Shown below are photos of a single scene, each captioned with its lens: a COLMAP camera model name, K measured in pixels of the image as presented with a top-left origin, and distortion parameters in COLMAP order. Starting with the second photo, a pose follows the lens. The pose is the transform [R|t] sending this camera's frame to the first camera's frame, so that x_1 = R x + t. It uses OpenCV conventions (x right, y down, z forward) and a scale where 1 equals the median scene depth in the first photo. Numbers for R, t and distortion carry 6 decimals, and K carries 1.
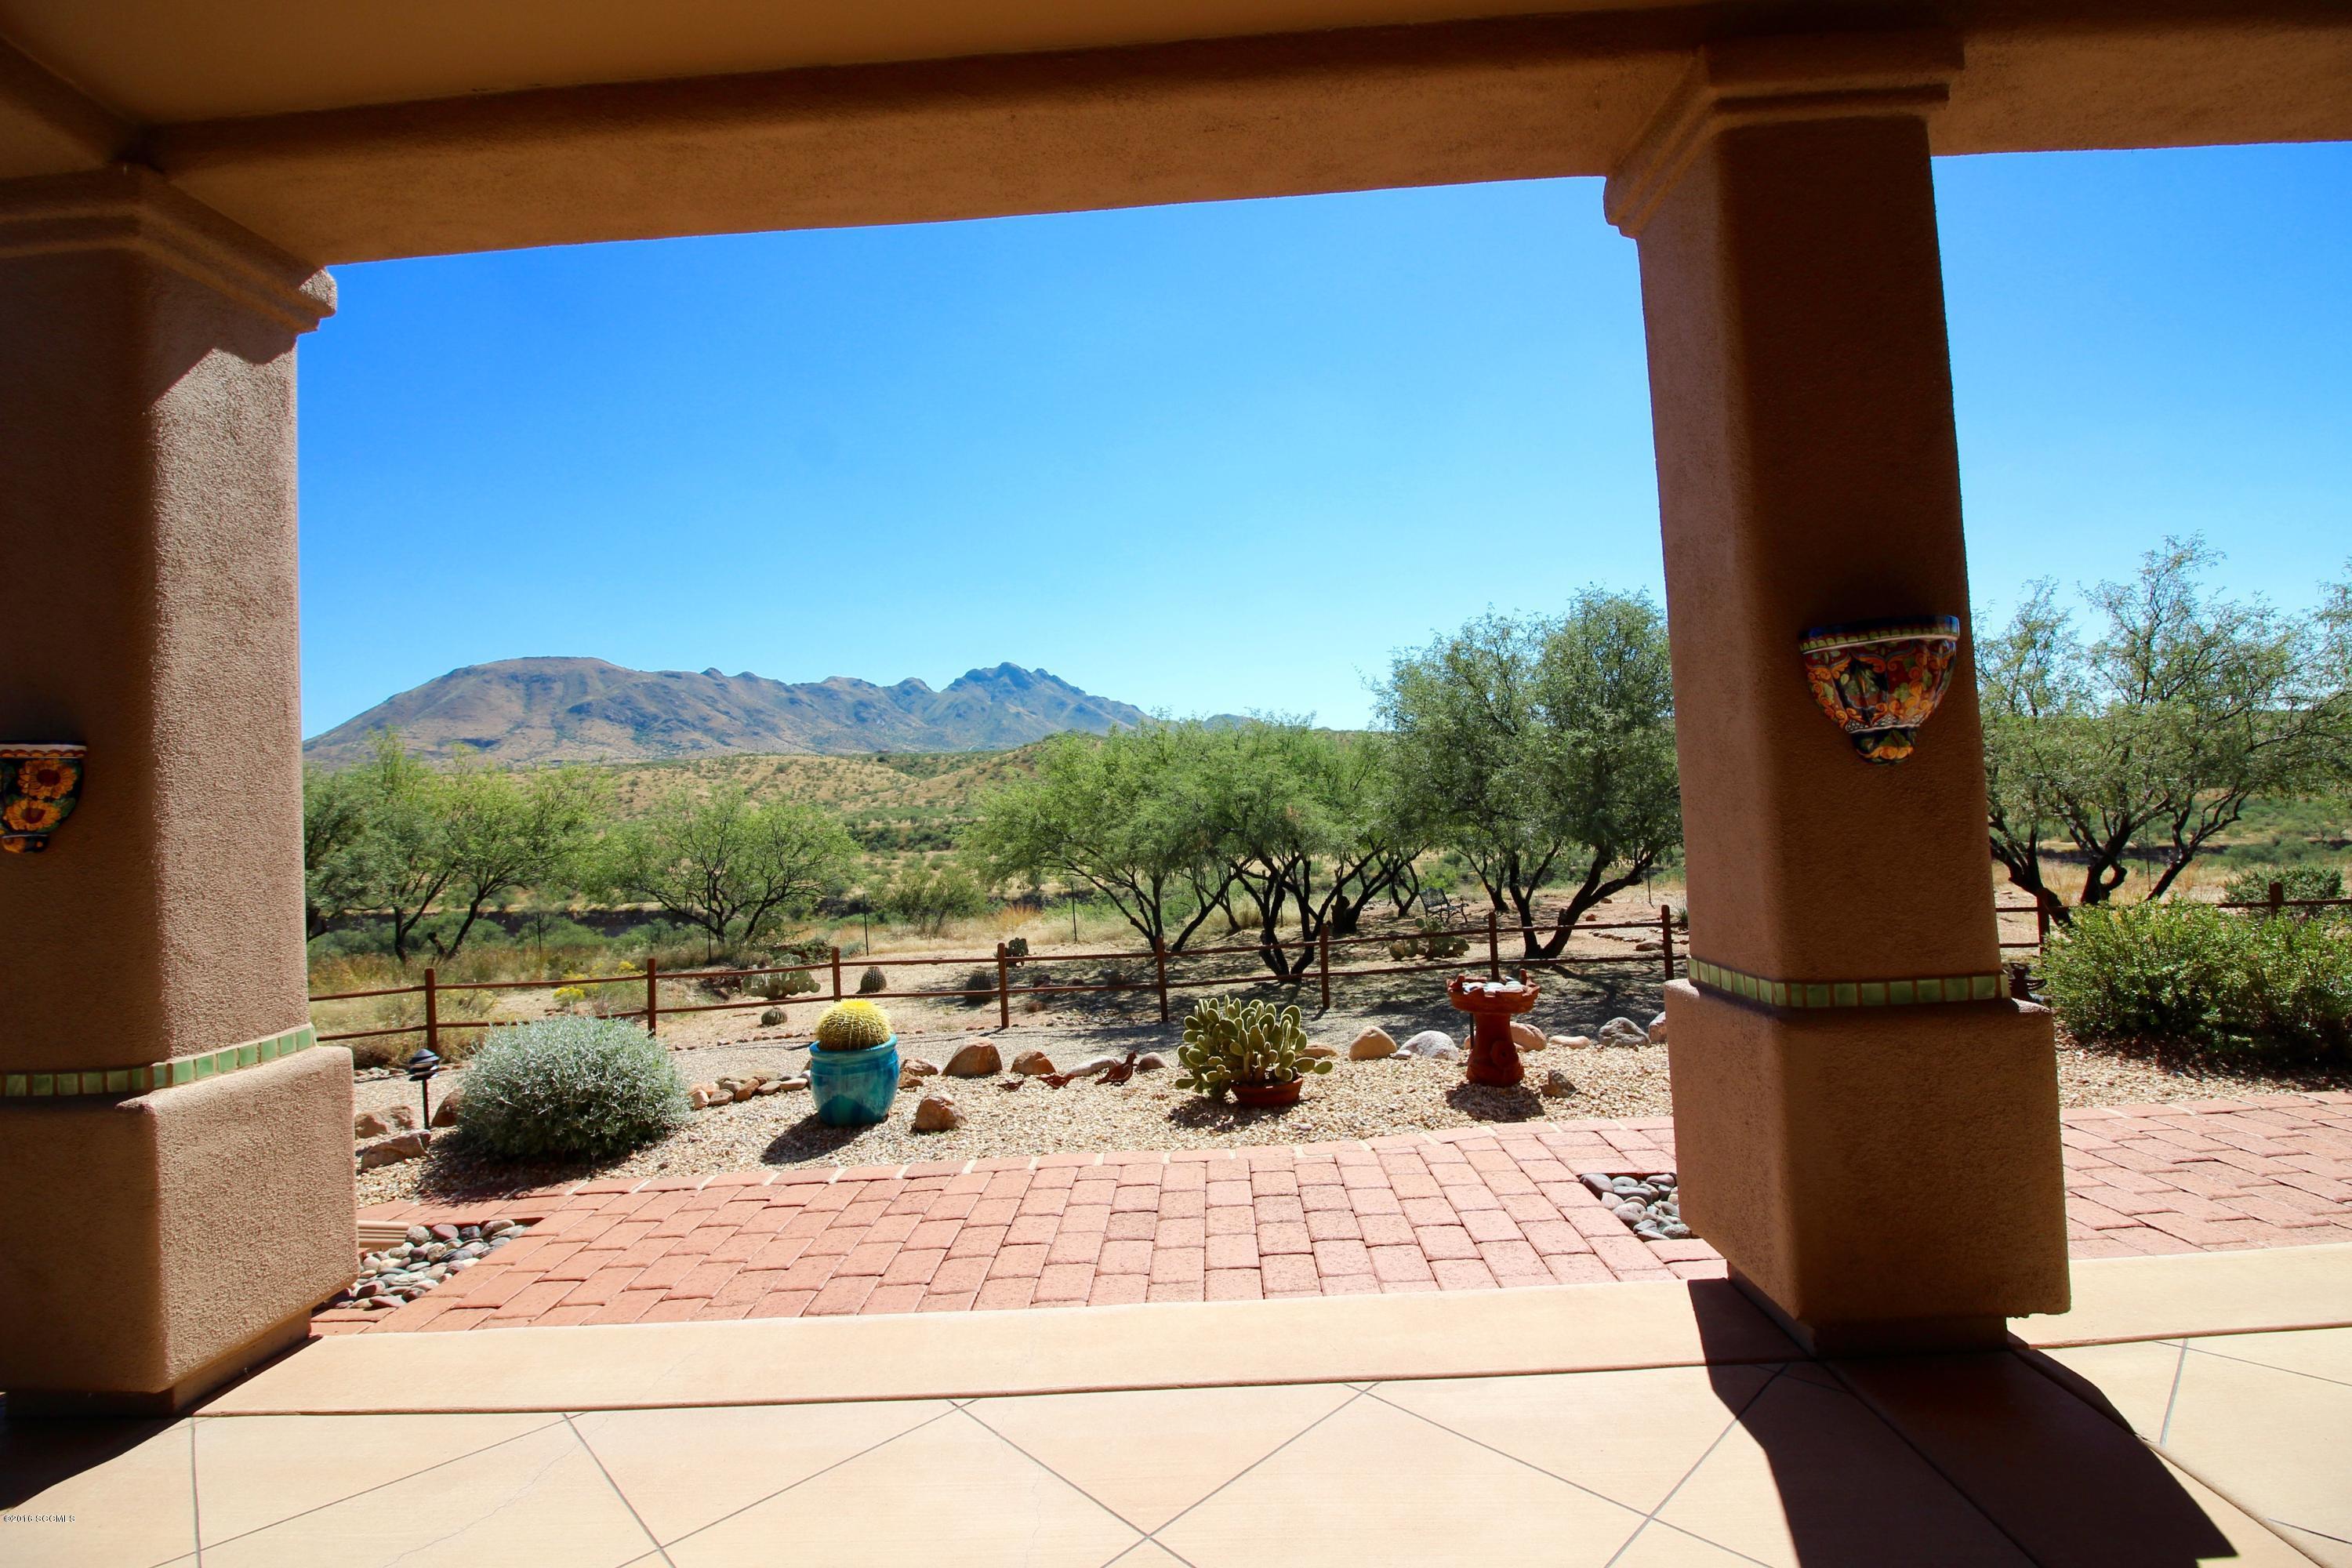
lens RADIAL K [[1089.0, 0, 1188.1], [0, 1089.0, 767.1], [0, 0, 1]] dist [-0.003483, -0.010651]
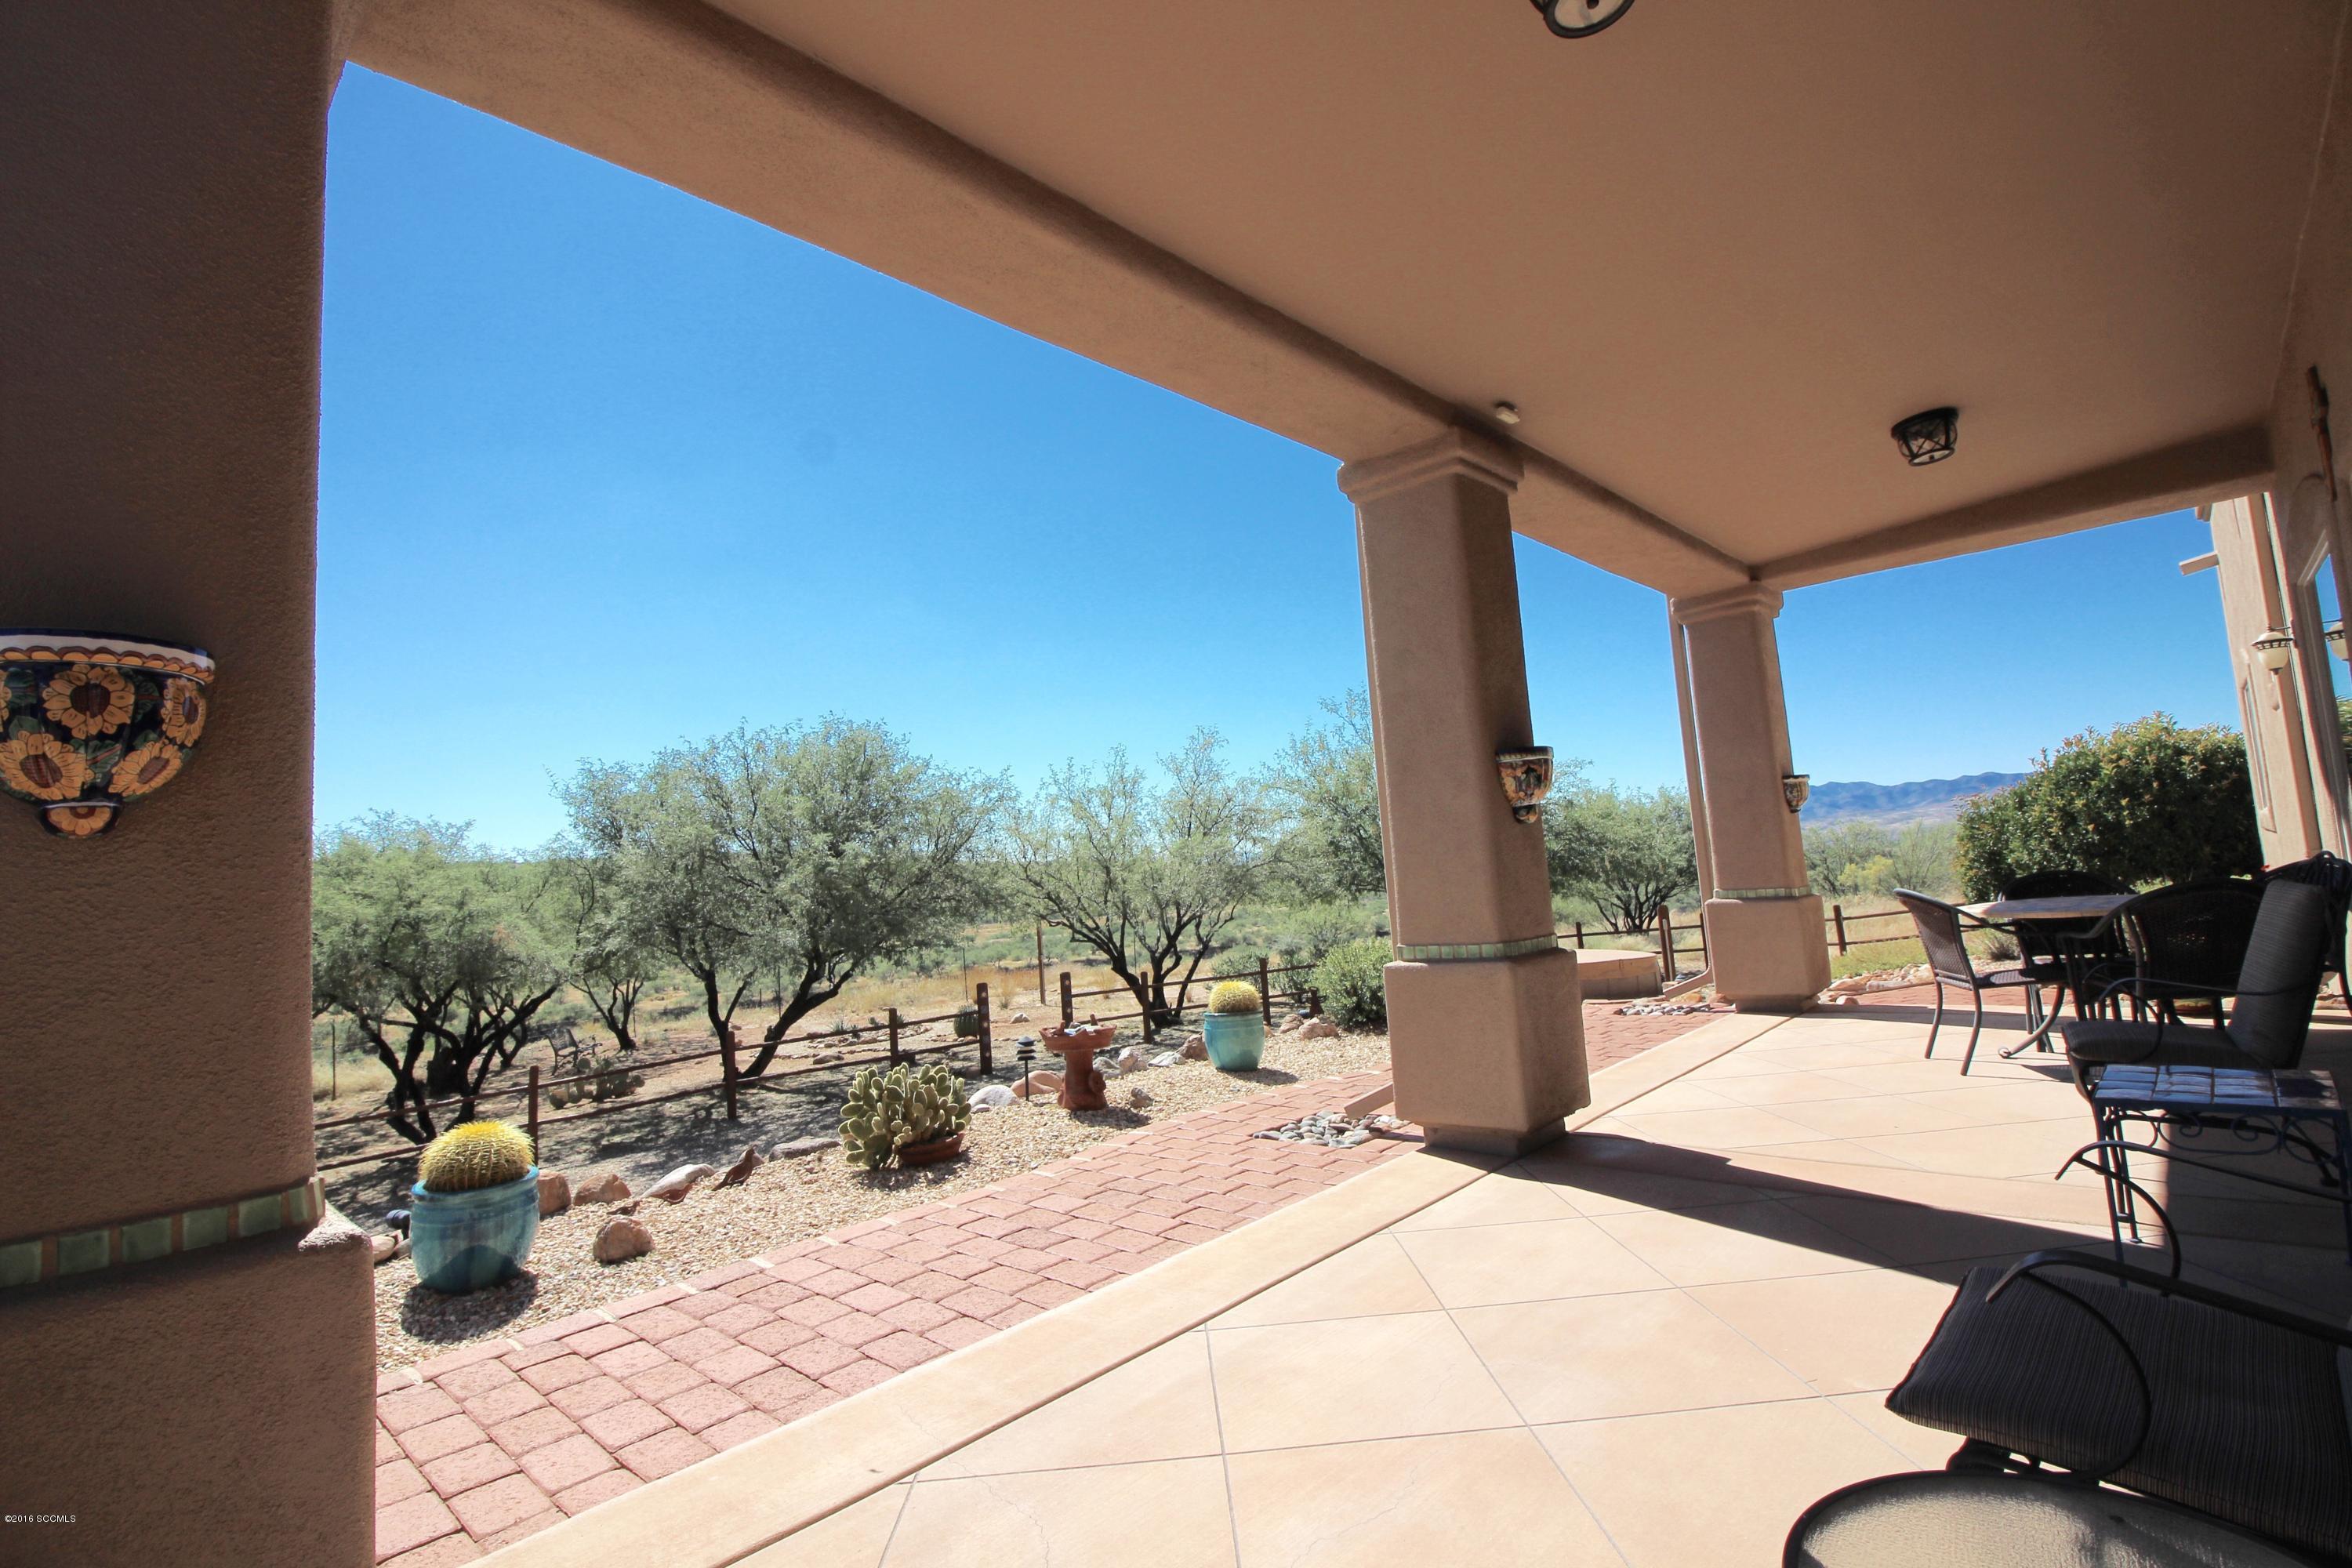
lens RADIAL K [[1089.0, 0, 1186.5], [0, 1089.0, 779.5], [0, 0, 1]] dist [-0.003483, -0.010651]
pose [[0.660568, 0.077139, 0.746793, -0.758368], [0.009730, 0.993744, -0.111255, 0.081537], [-0.750703, 0.080758, 0.655685, 0.124933]]
